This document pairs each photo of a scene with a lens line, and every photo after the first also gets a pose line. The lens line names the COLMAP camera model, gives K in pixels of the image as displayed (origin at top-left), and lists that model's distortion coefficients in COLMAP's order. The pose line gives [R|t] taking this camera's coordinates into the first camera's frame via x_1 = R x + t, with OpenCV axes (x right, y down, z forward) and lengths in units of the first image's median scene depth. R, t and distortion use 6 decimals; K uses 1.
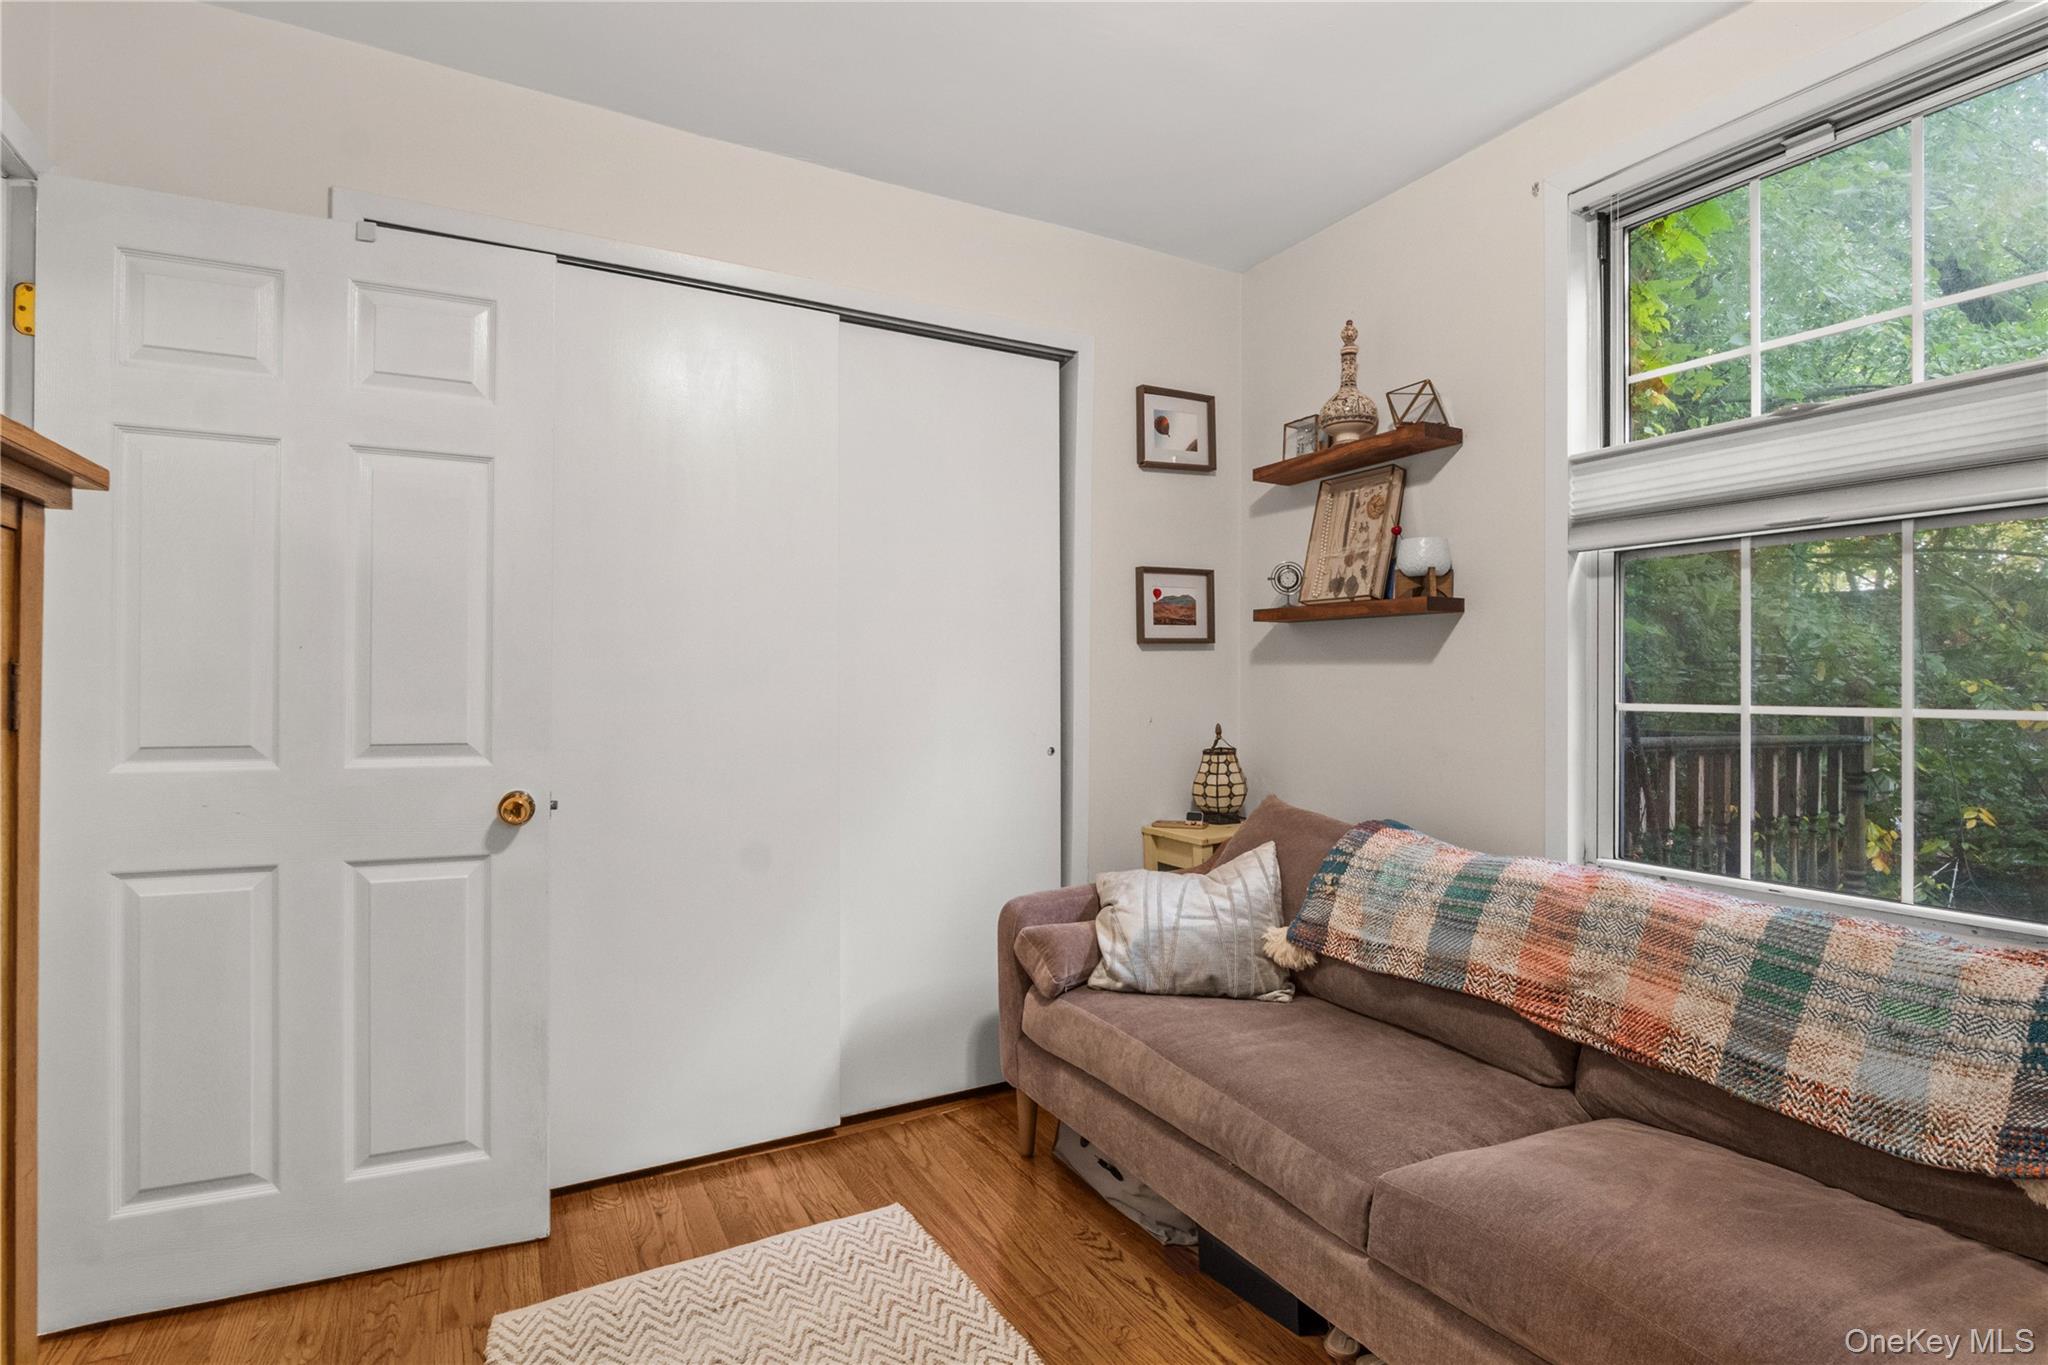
lens RADIAL K [[981.7, 0, 1027.9], [0, 981.7, 683.5], [0, 0, 1]] dist [-0.018556, 0.001216]
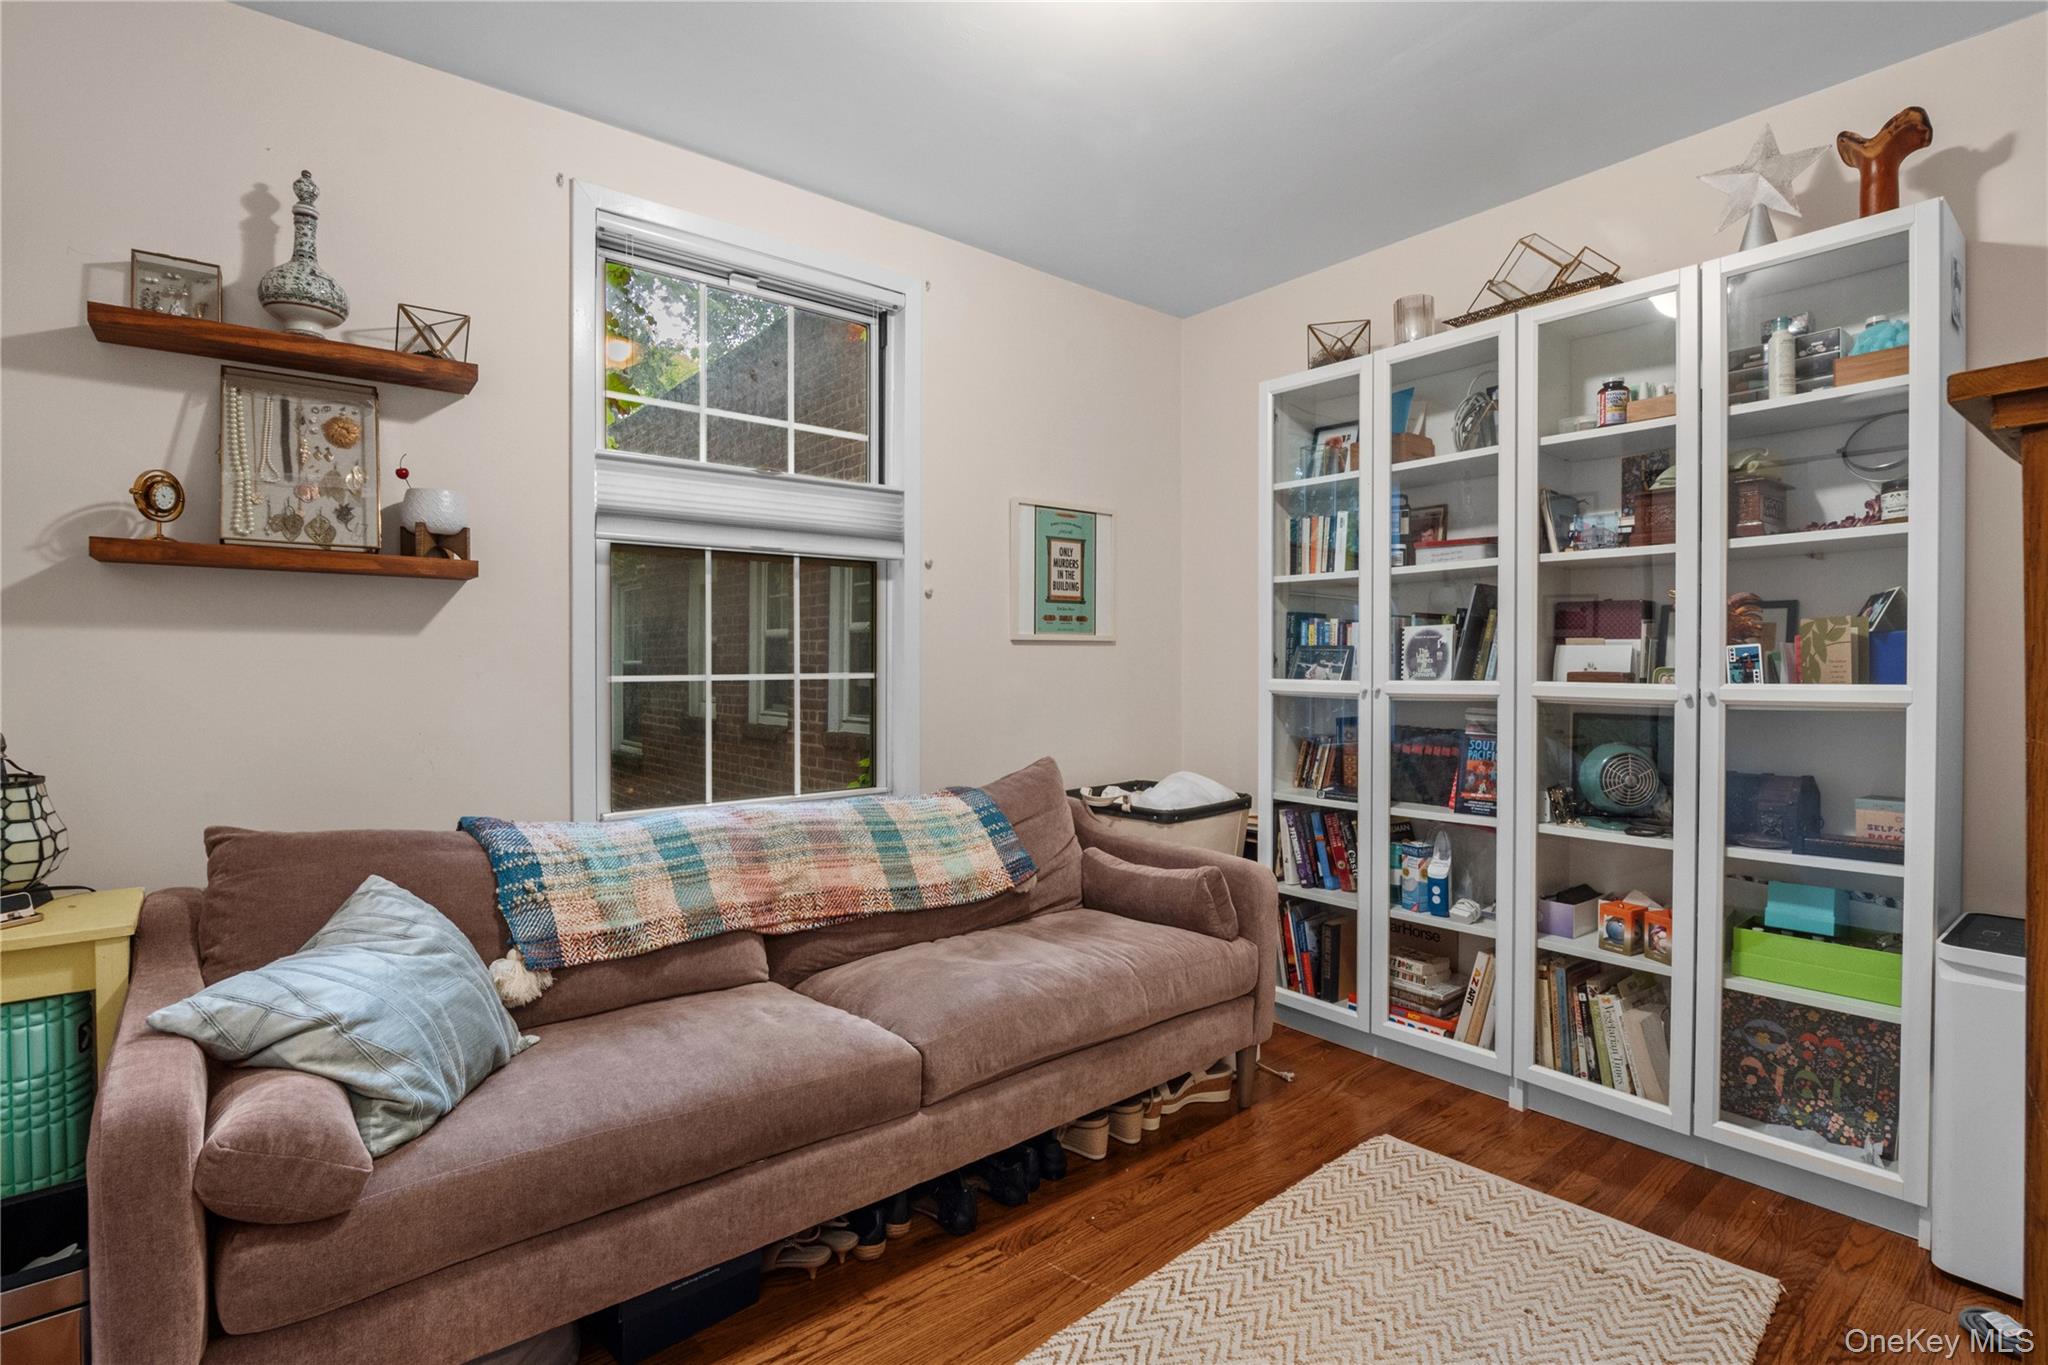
lens RADIAL K [[981.7, 0, 1032.0], [0, 981.7, 672.1], [0, 0, 1]] dist [-0.018556, 0.001216]
pose [[-0.183059, -0.016942, 0.982956, -0.644760], [-0.002415, 0.999856, 0.016783, -0.004389], [-0.983099, 0.000698, -0.183073, 0.758120]]
